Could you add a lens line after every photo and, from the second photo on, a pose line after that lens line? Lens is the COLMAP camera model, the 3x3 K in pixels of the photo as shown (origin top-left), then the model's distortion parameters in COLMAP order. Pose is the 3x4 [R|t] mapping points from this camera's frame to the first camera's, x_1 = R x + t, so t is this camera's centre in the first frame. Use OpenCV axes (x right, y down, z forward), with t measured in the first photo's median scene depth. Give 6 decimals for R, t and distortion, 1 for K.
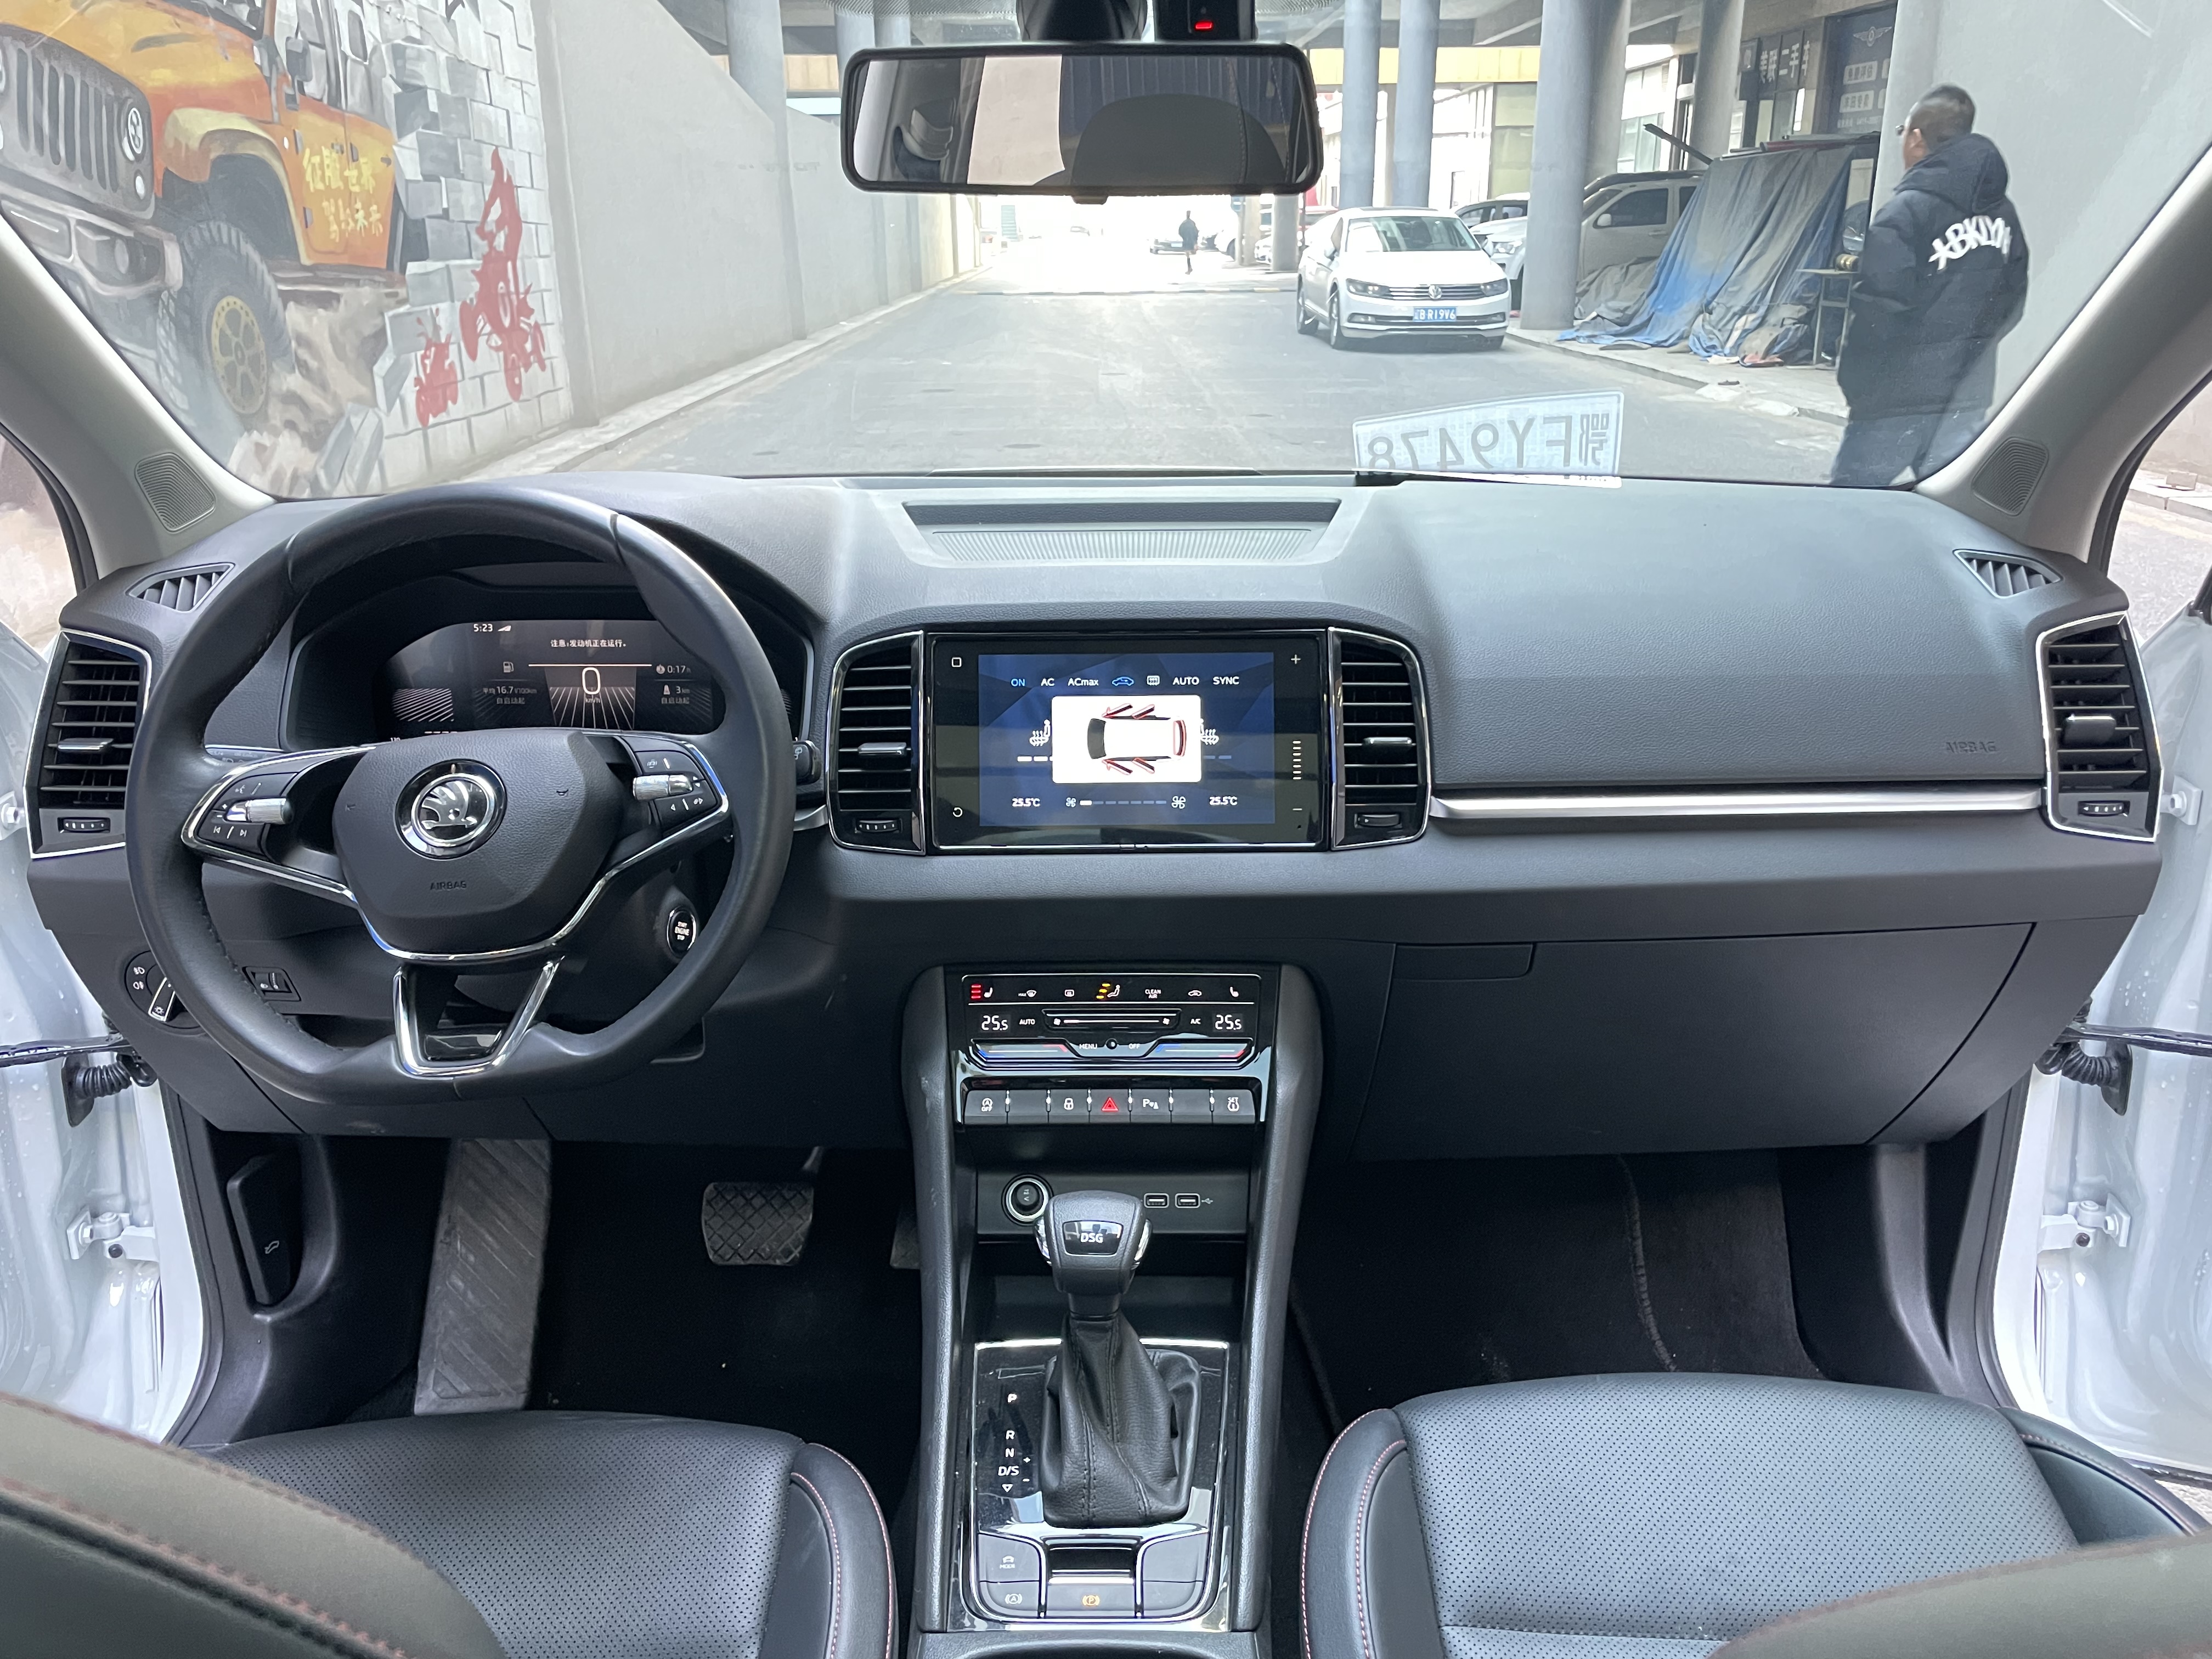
lens RADIAL K [[1678.1, 0, 1110.5], [0, 1678.1, 831.2], [0, 0, 1]] dist [0.082392, -0.104648]
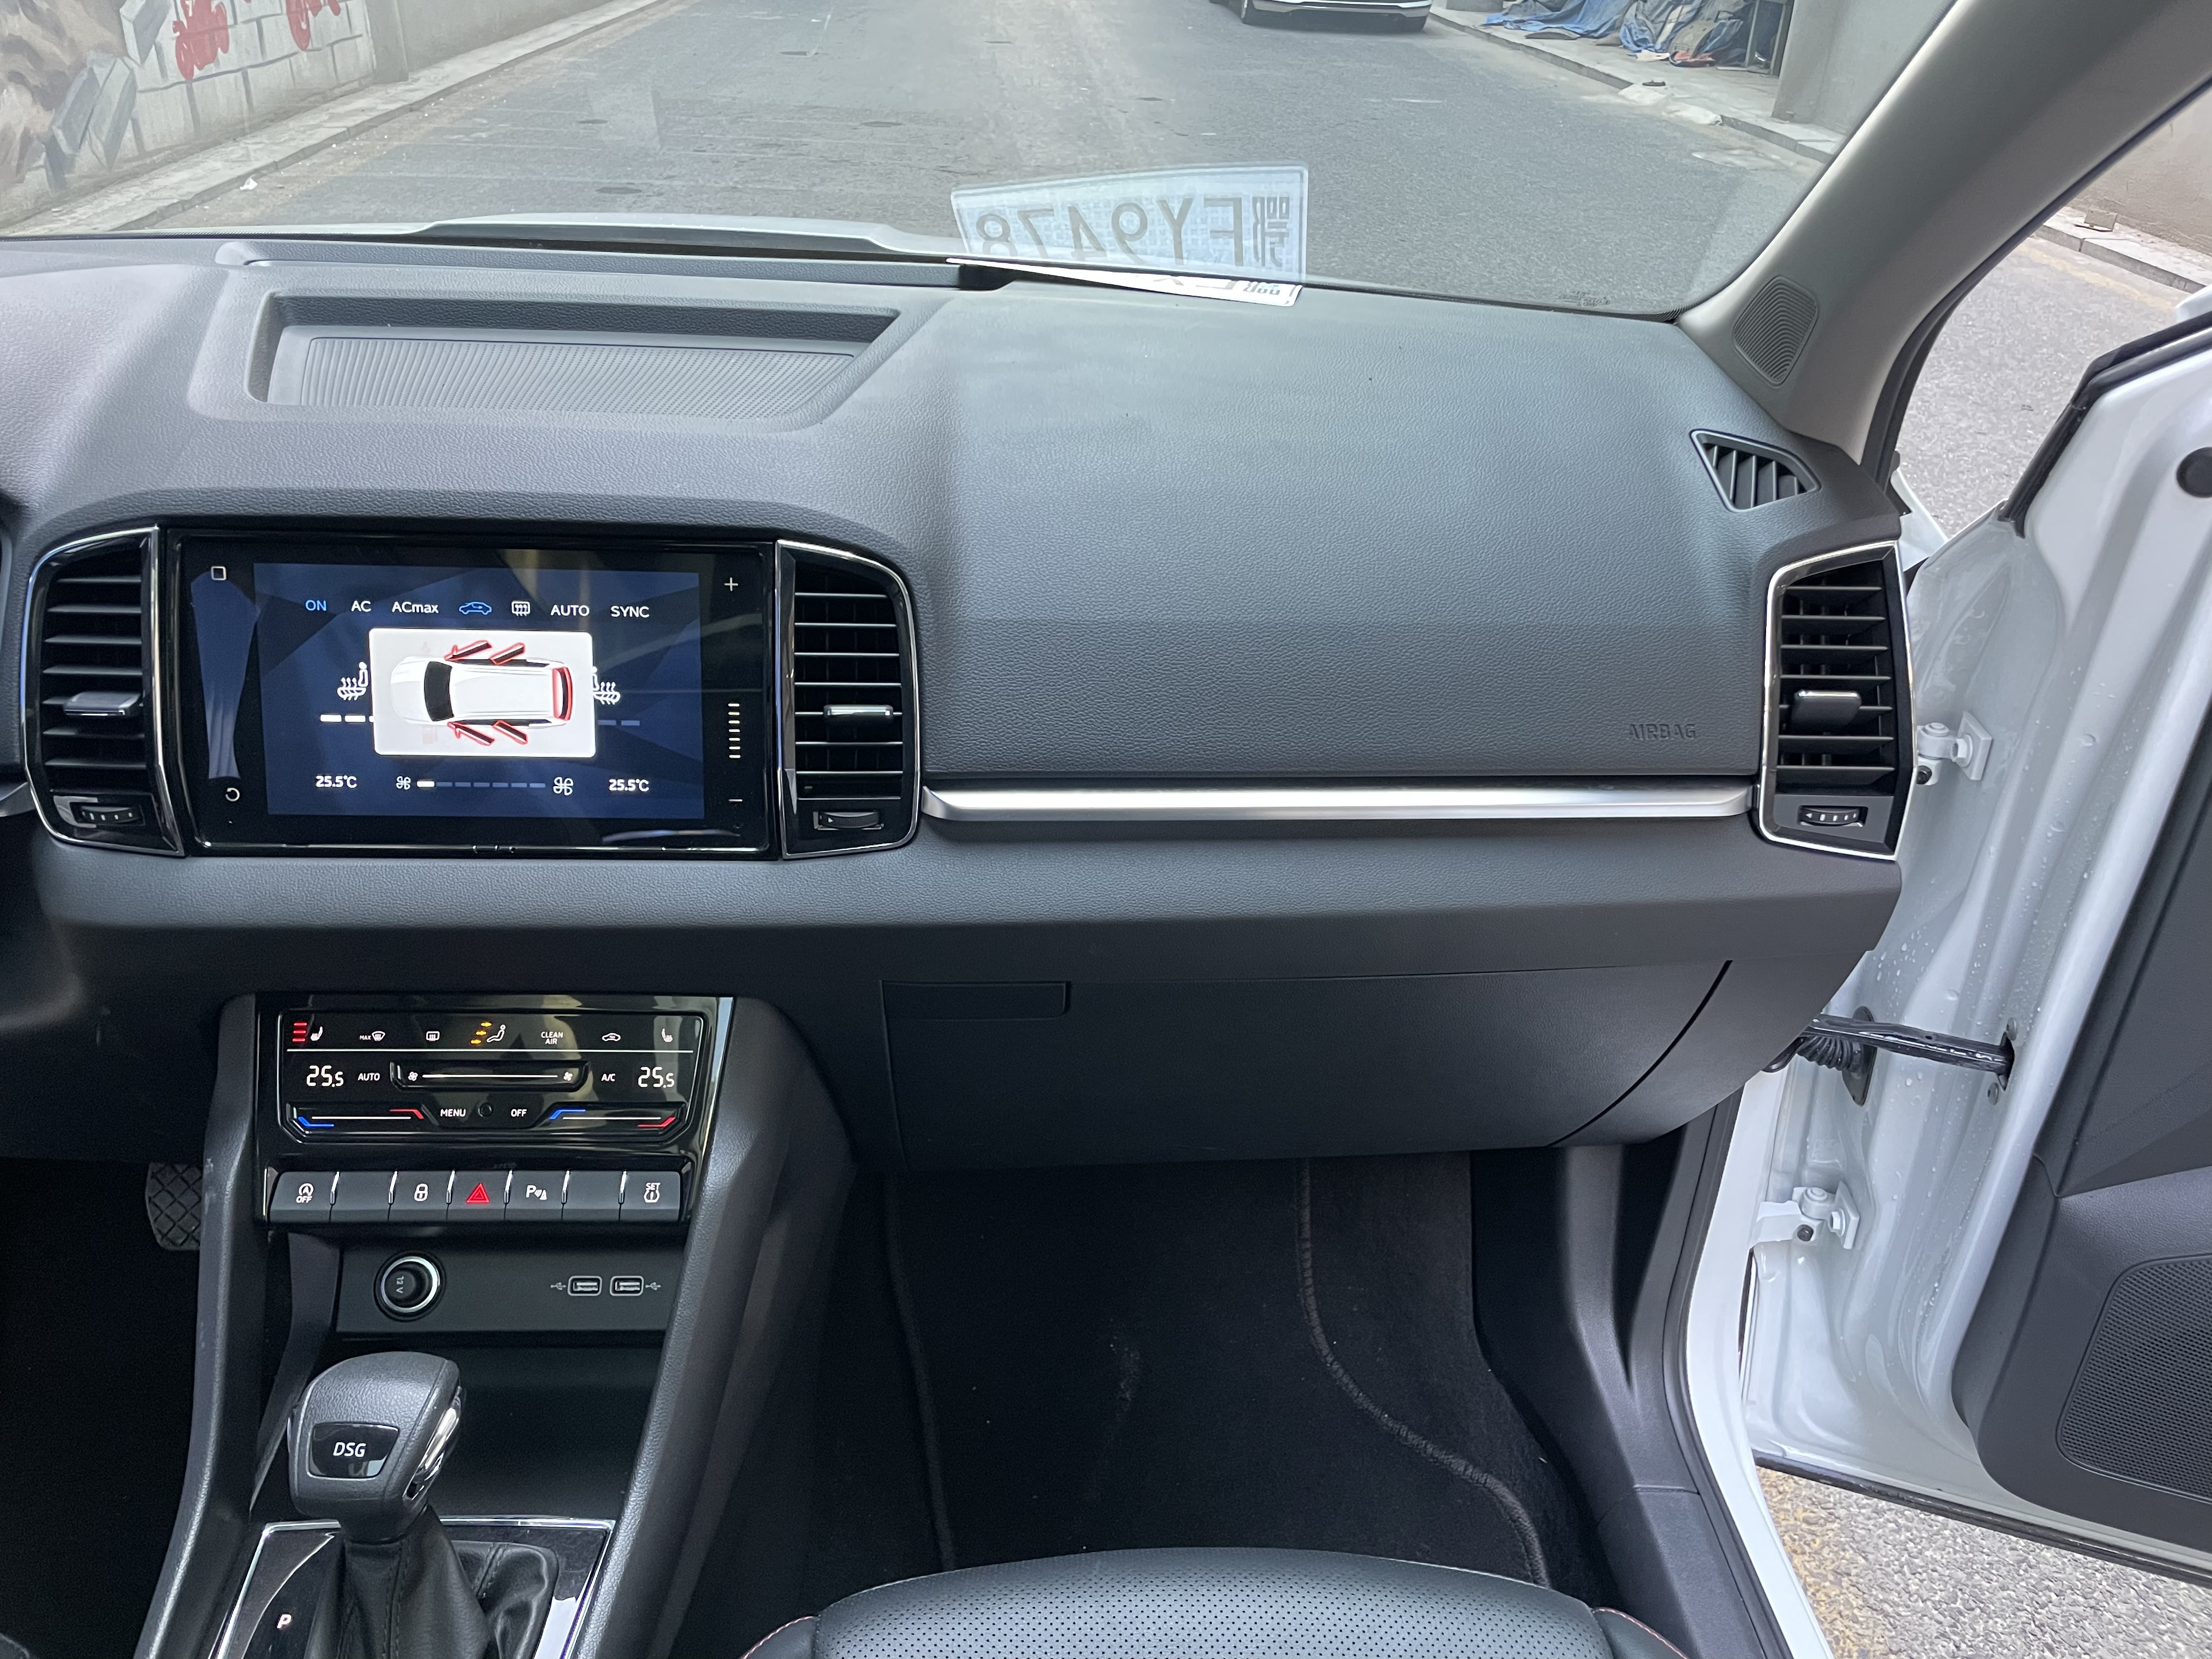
lens RADIAL K [[1678.1, 0, 1100.1], [0, 1678.1, 845.6], [0, 0, 1]] dist [0.082392, -0.104648]
pose [[0.998378, 0.017680, 0.054112, 0.176503], [-0.026997, 0.983910, 0.176615, -0.096135], [-0.050119, -0.177790, 0.982791, 0.226384]]
